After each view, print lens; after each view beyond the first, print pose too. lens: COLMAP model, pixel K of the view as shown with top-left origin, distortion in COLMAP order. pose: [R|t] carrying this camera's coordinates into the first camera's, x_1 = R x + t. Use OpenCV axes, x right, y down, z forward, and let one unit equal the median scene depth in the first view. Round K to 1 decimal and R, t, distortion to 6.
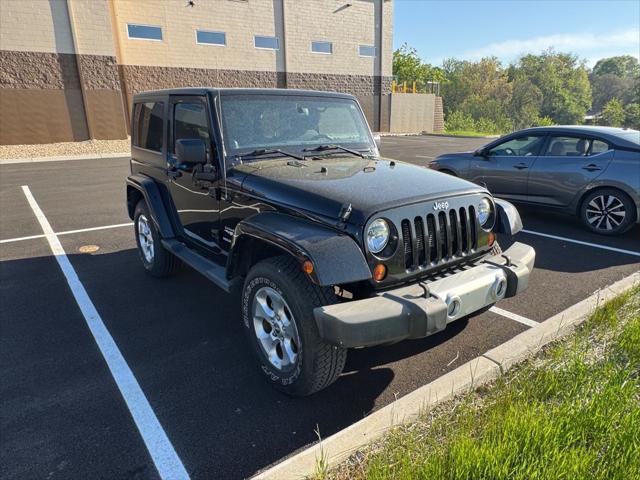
lens RADIAL K [[423.1, 0, 305.1], [0, 423.1, 244.4], [0, 0, 1]] dist [-0.002786, 0.001821]
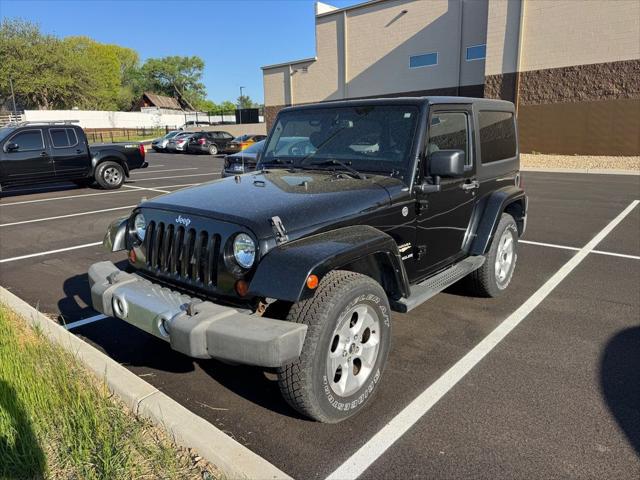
lens RADIAL K [[458.0, 0, 337.9], [0, 458.0, 243.5], [0, 0, 1]] dist [0.003876, -0.000516]
pose [[0.256850, 0.225682, -0.939732, 1.144791], [-0.267462, 0.950975, 0.155279, -0.242980], [0.928705, 0.211459, 0.304619, 0.824076]]
